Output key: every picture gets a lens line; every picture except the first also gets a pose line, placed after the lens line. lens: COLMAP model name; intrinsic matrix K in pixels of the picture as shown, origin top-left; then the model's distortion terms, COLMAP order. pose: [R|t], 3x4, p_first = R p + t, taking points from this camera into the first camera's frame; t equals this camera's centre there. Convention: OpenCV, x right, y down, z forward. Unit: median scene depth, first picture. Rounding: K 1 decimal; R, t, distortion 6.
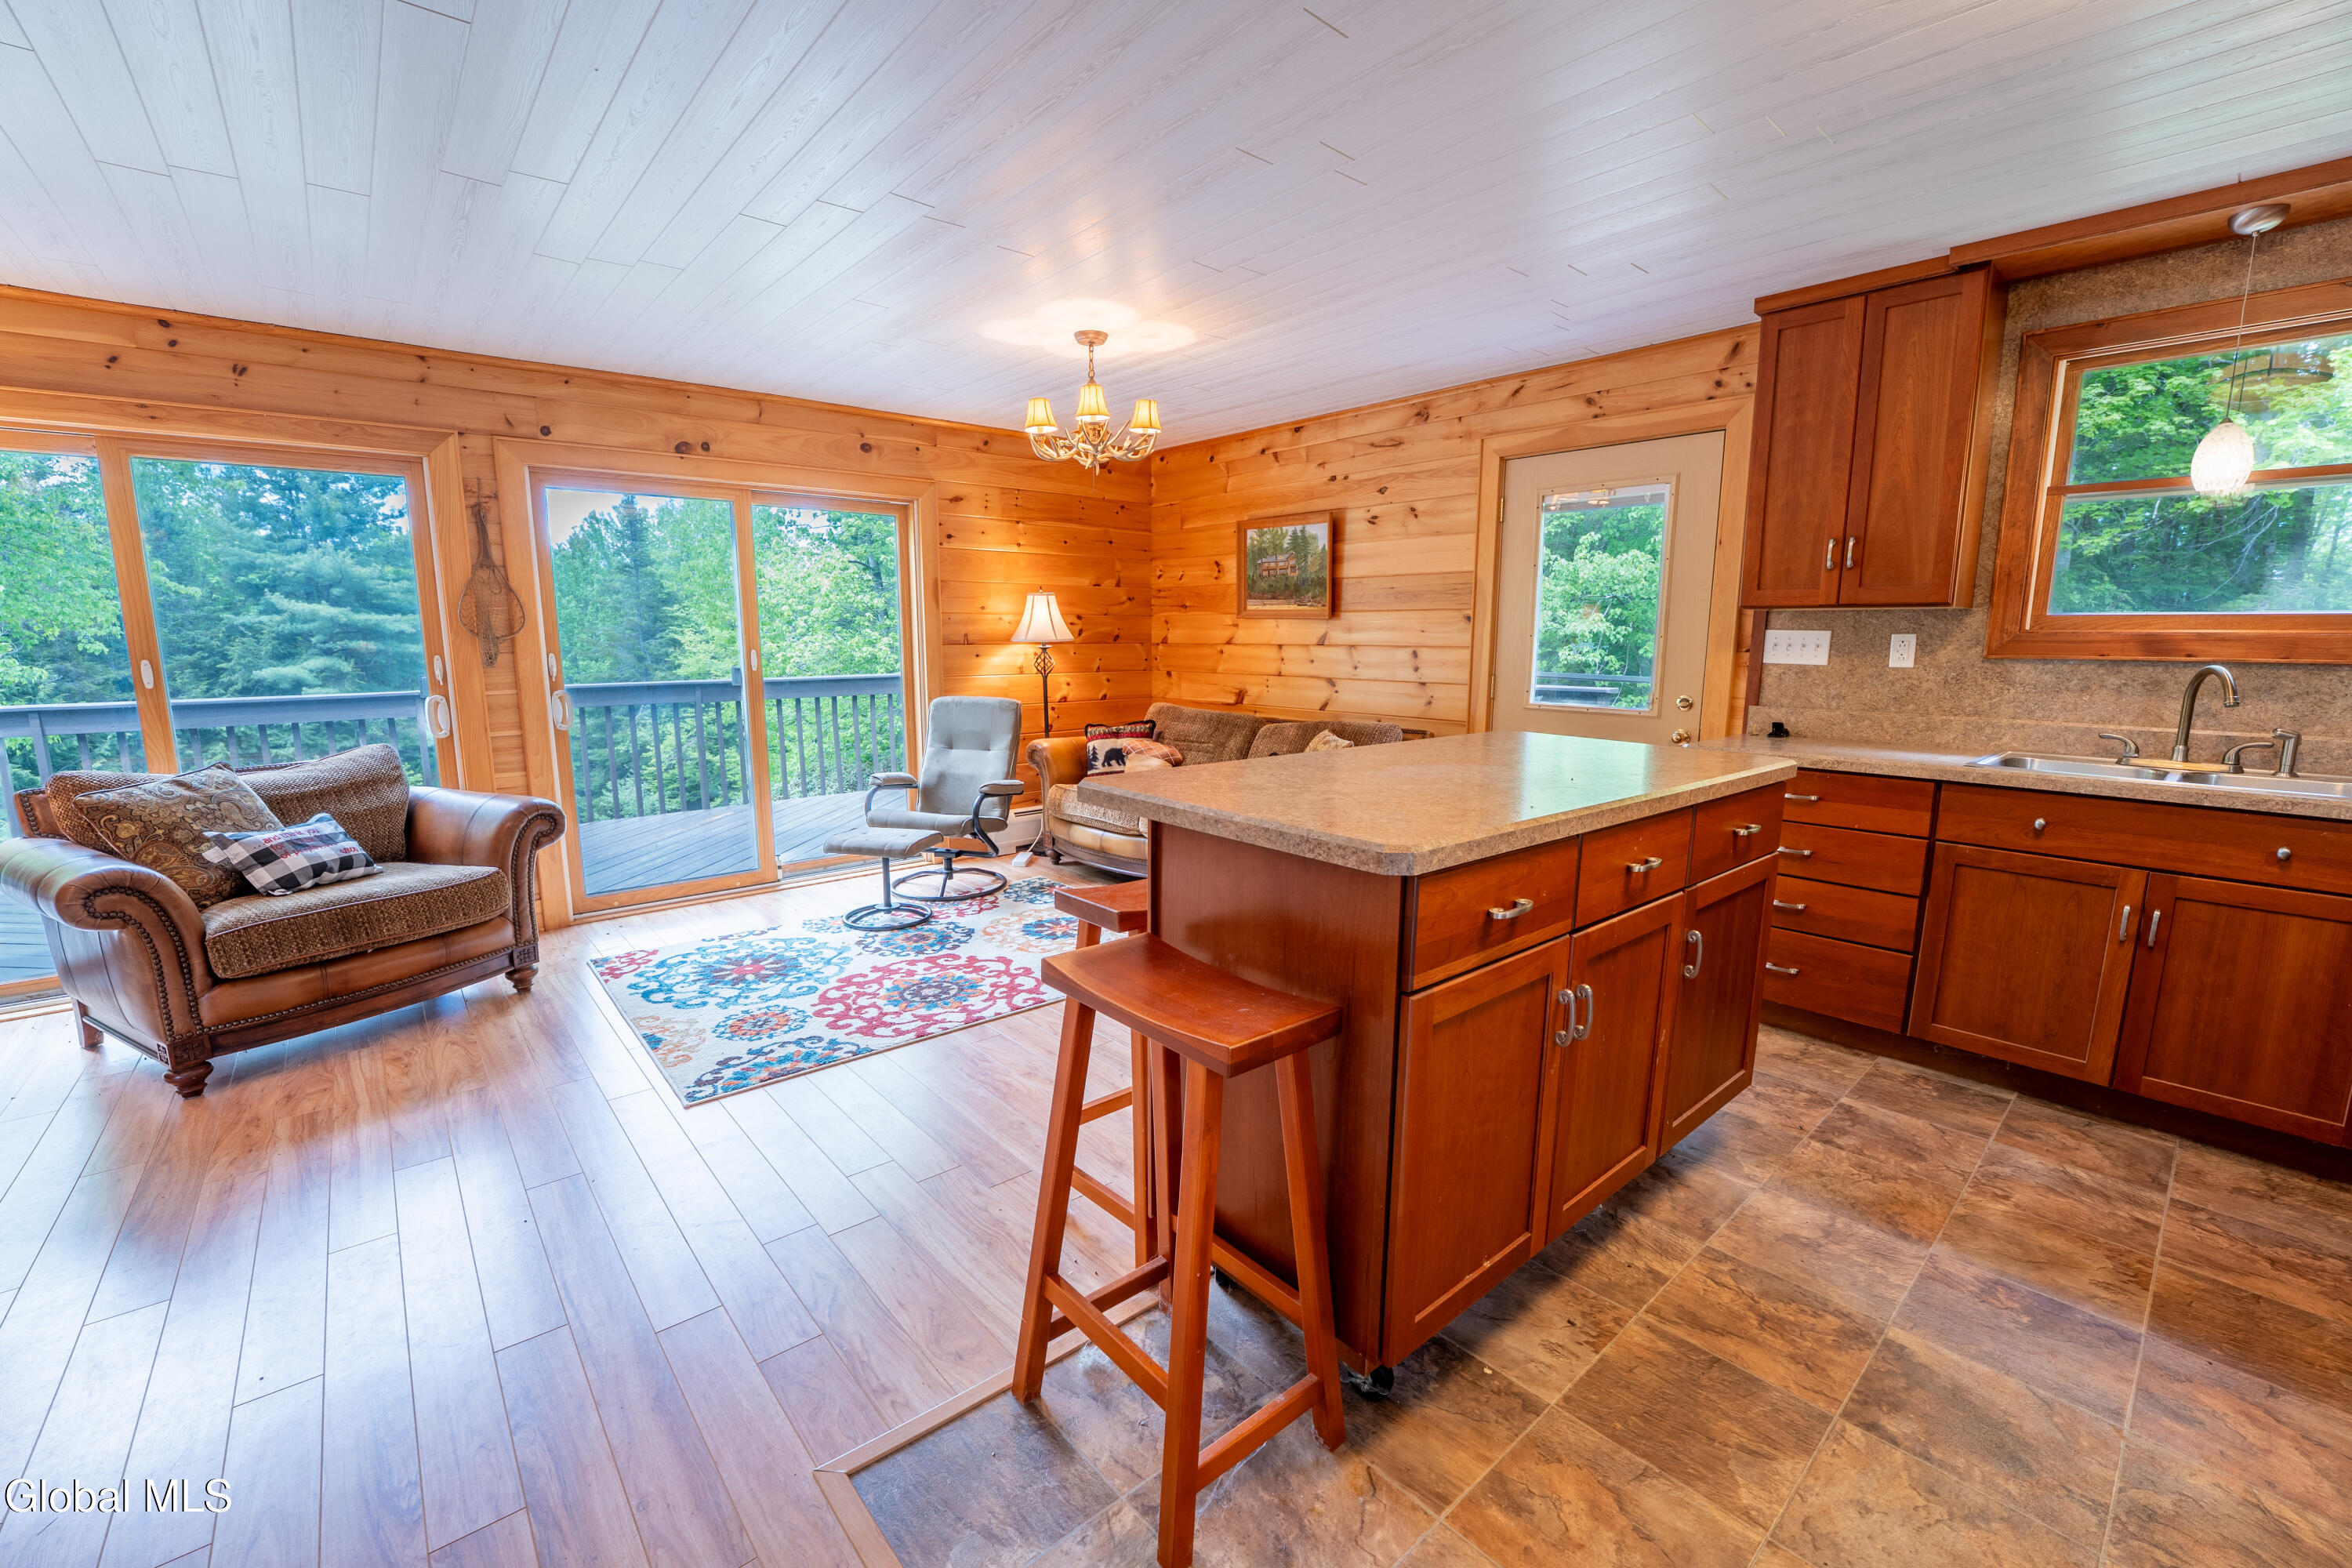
lens RADIAL K [[959.2, 0, 1170.0], [0, 959.2, 792.9], [0, 0, 1]] dist [-0.029273, 0.002986]
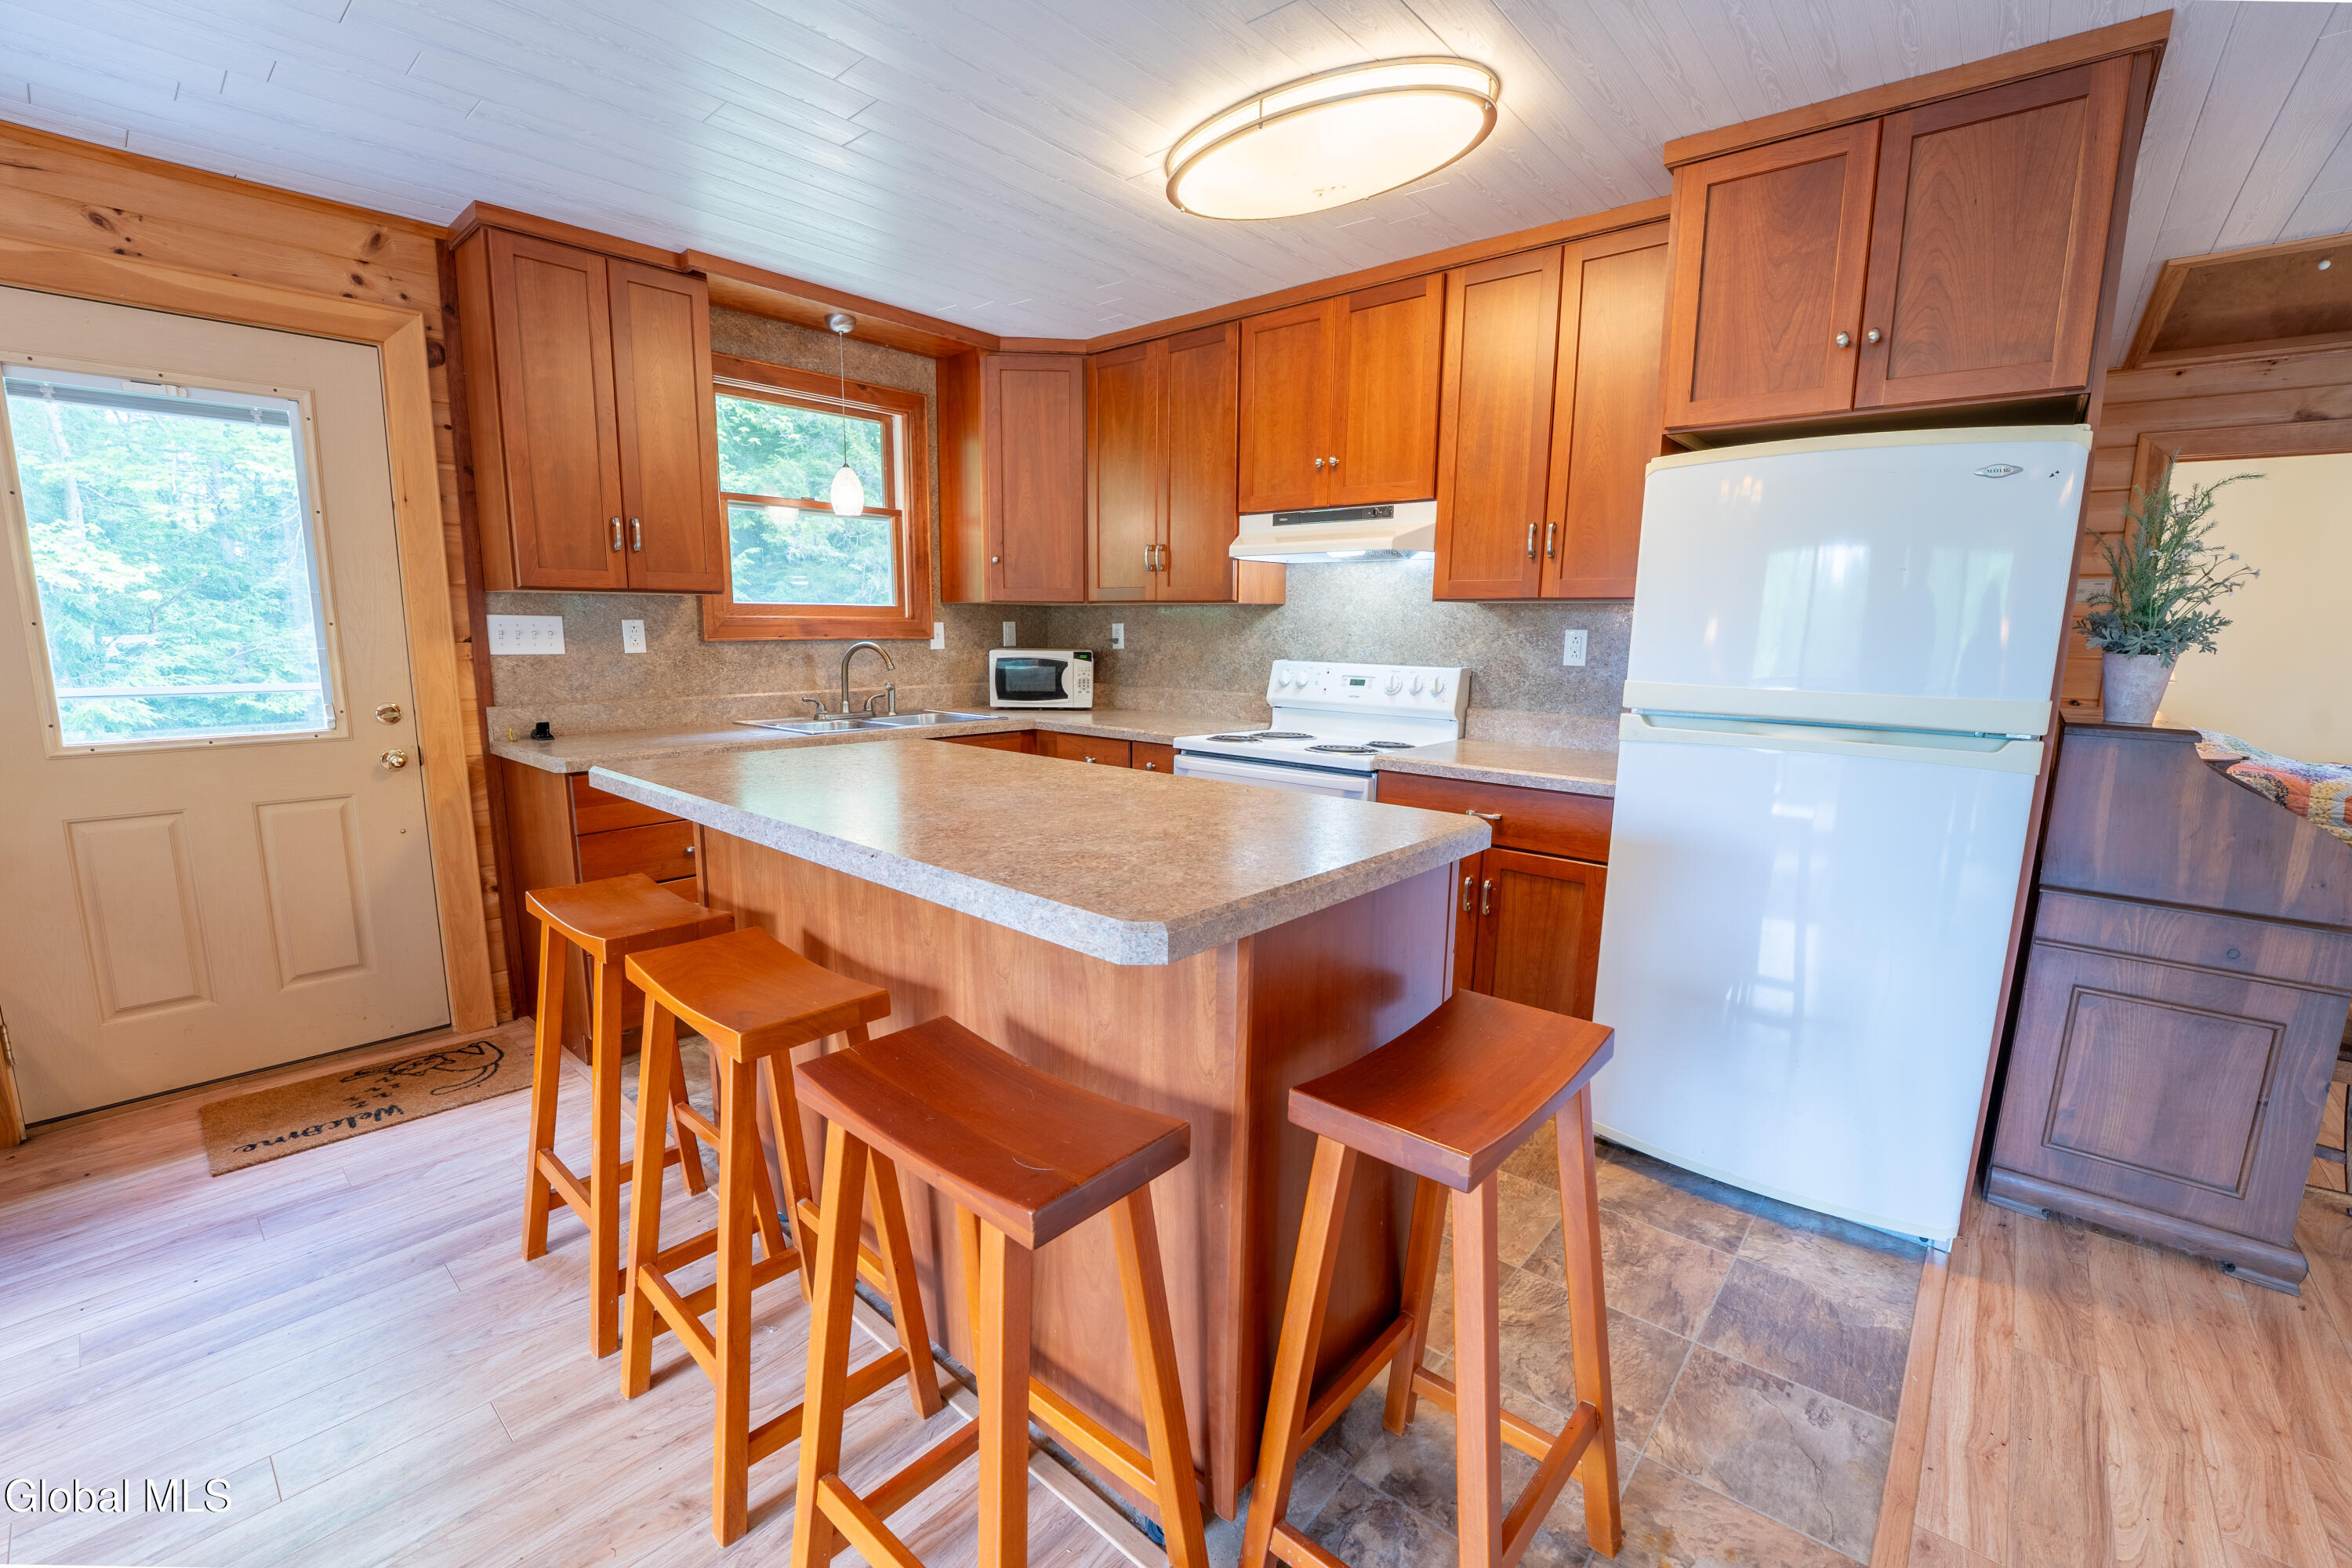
lens RADIAL K [[978.6, 0, 1169.1], [0, 978.6, 793.3], [0, 0, 1]] dist [-0.029643, 0.003475]
pose [[-0.139420, -0.170489, 0.975446, -0.280883], [0.151664, 0.969768, 0.191173, -0.085188], [-0.978550, 0.174593, -0.109348, 0.500569]]
